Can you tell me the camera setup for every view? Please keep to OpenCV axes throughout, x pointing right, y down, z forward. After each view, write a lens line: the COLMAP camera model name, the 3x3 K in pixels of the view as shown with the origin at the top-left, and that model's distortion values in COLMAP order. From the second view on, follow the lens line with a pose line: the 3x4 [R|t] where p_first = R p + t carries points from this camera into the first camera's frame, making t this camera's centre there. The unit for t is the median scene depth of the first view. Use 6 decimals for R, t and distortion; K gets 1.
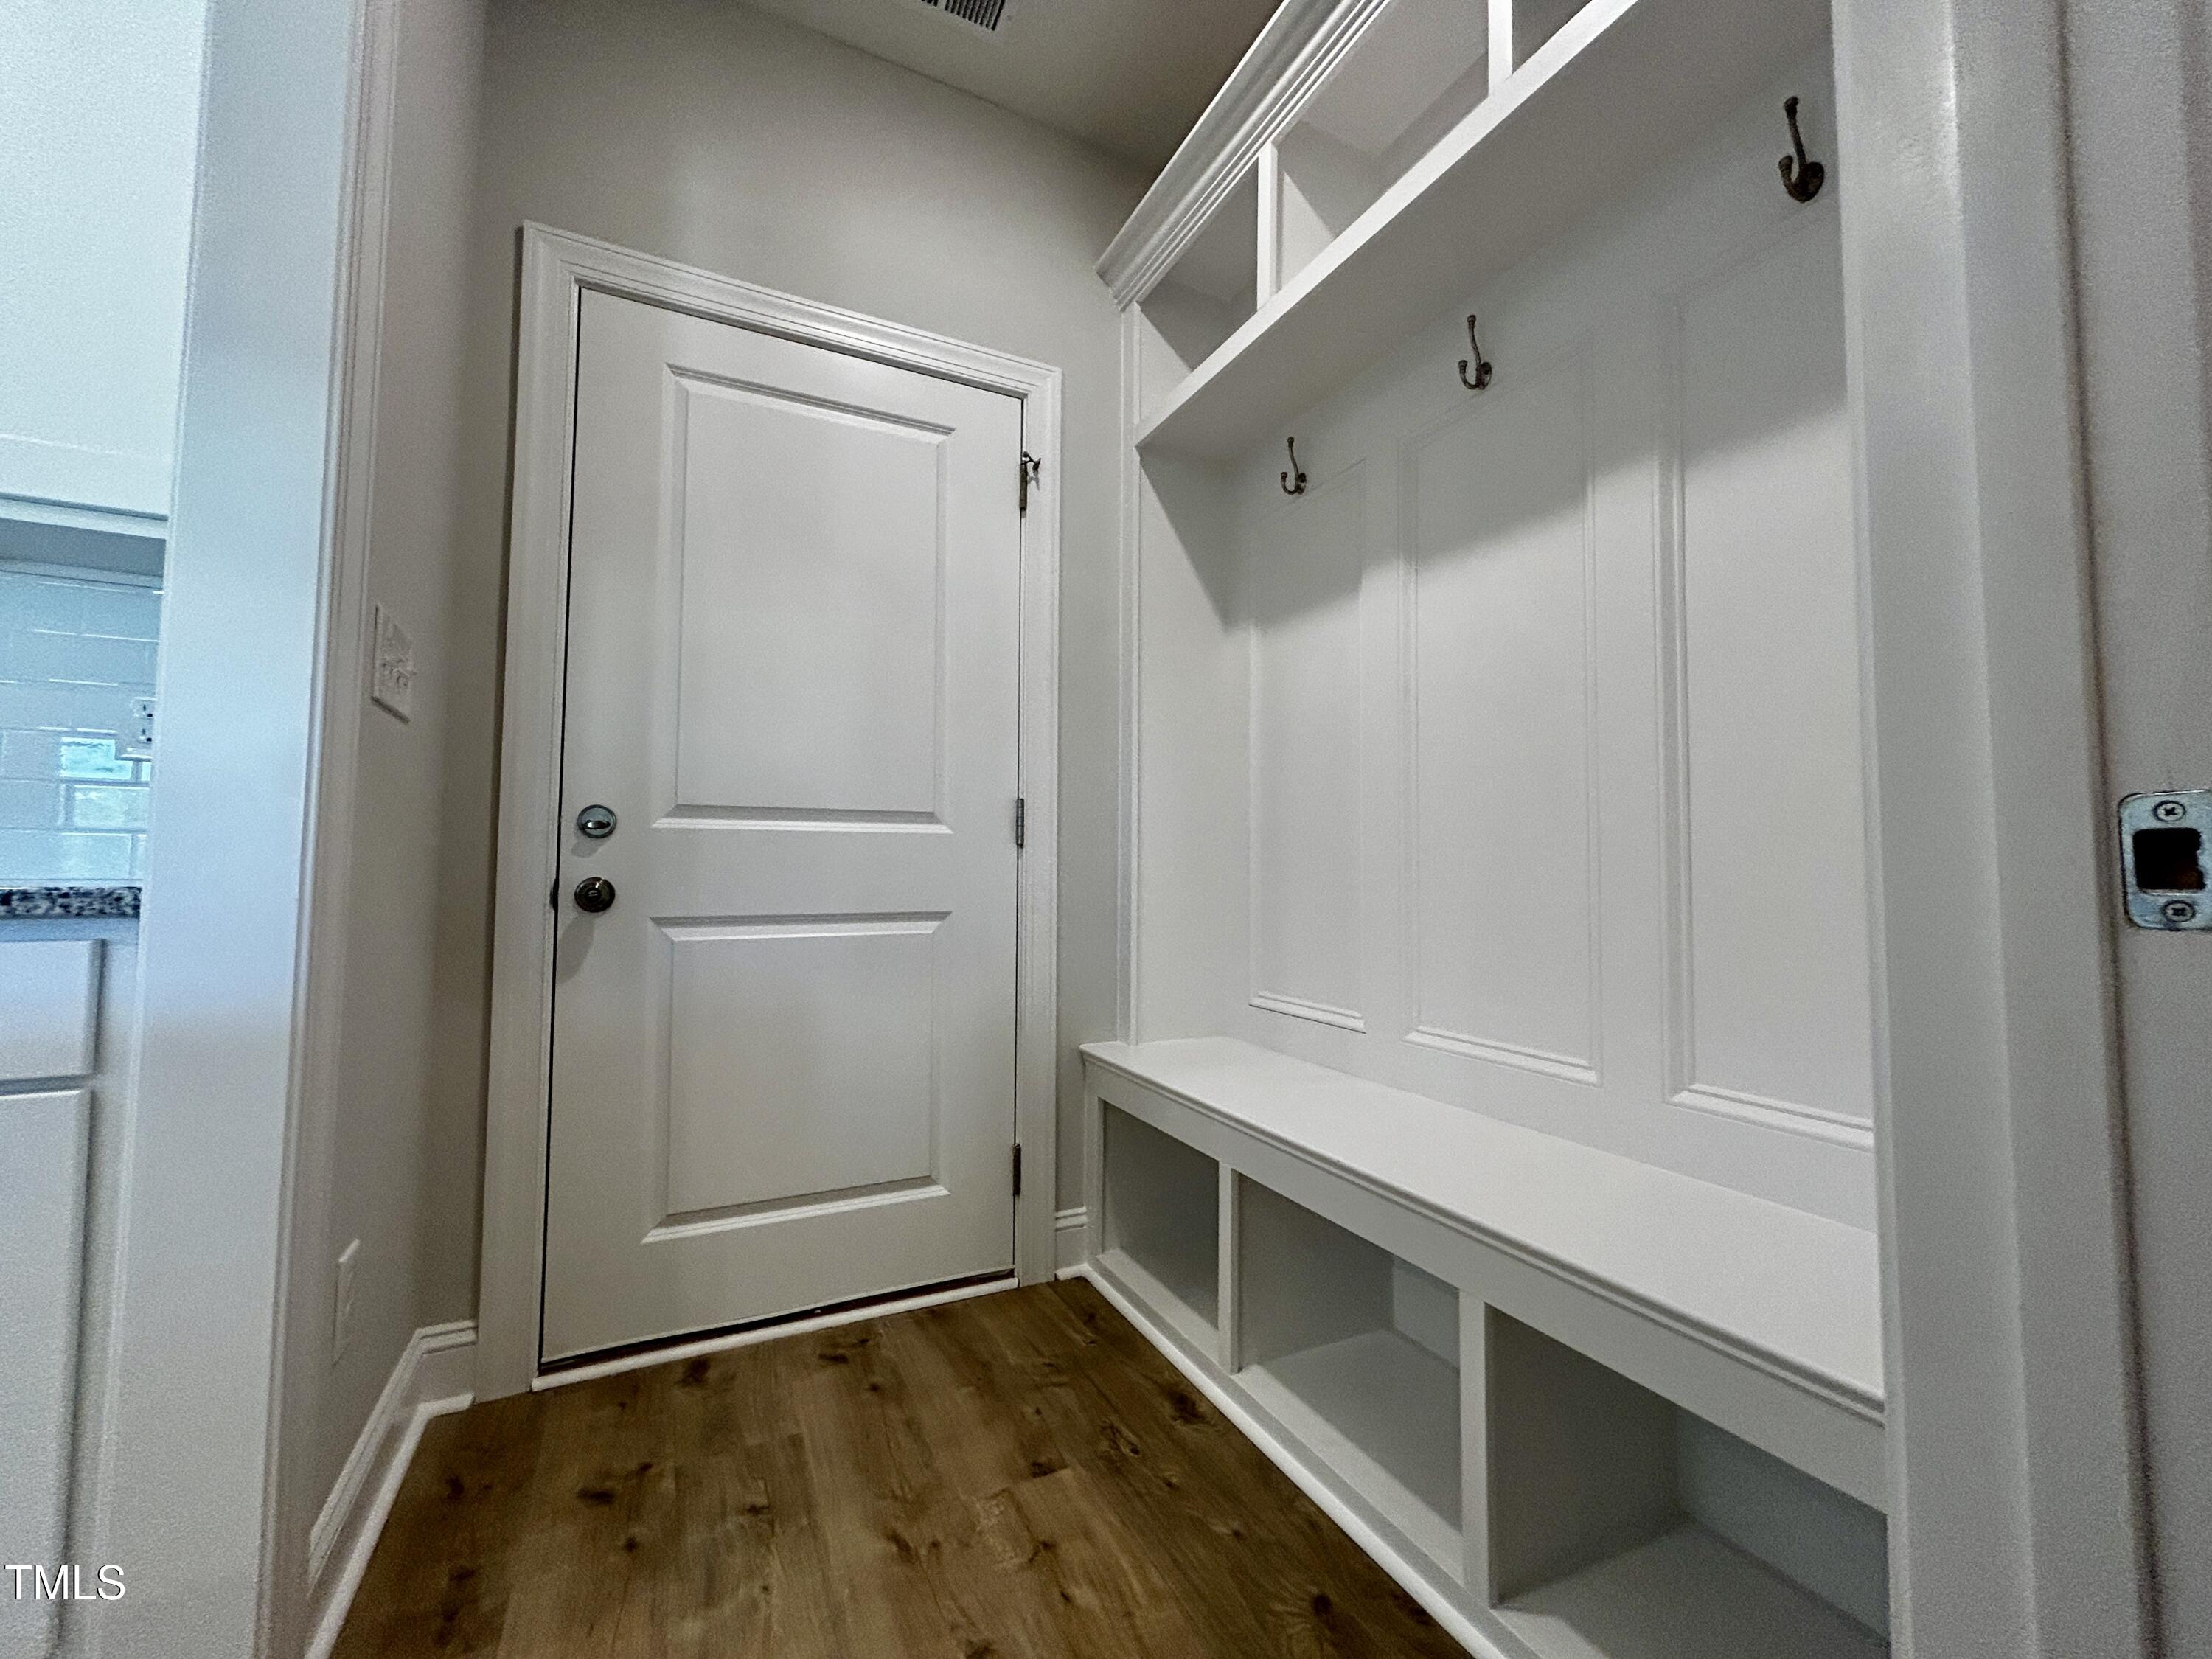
lens RADIAL K [[890.4, 0, 1100.1], [0, 890.4, 830.2], [0, 0, 1]] dist [0.001365, -0.000184]
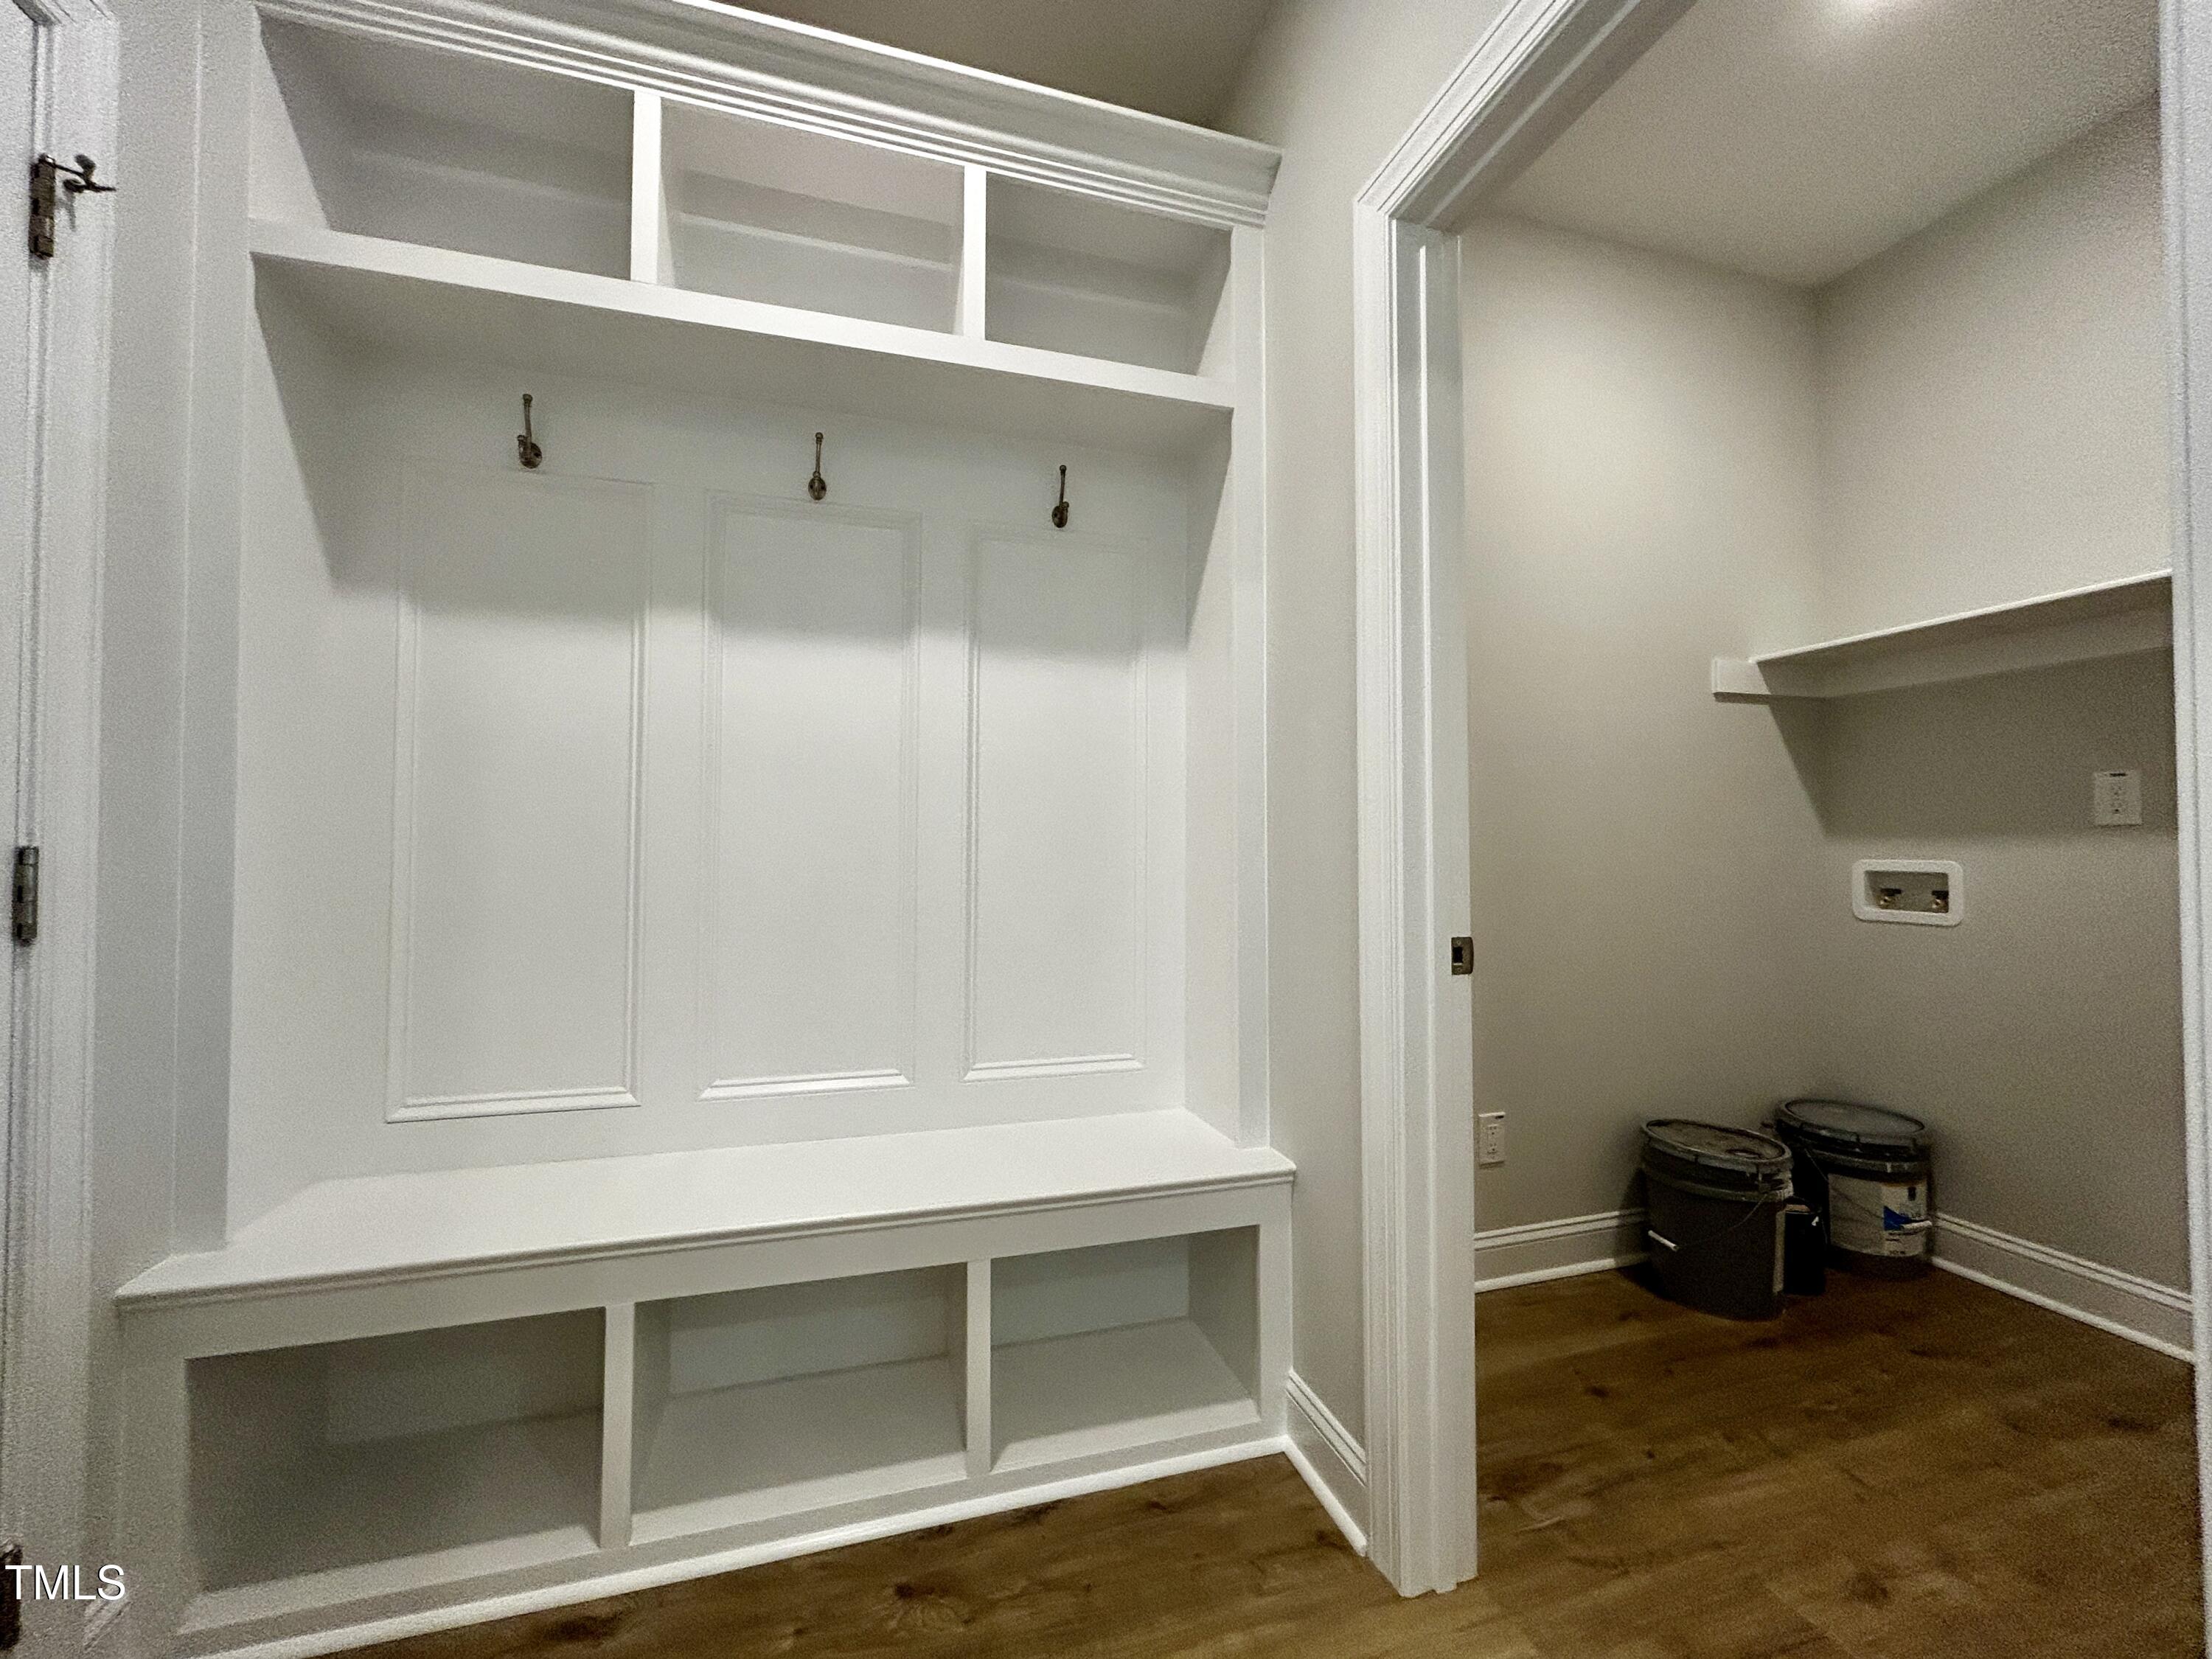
lens RADIAL K [[890.4, 0, 1105.3], [0, 890.4, 829.1], [0, 0, 1]] dist [0.001365, -0.000184]
pose [[0.163627, 0.012451, 0.986444, -0.613744], [-0.050193, 0.998730, -0.004280, -0.092176], [-0.985245, -0.048812, 0.164044, 0.426623]]
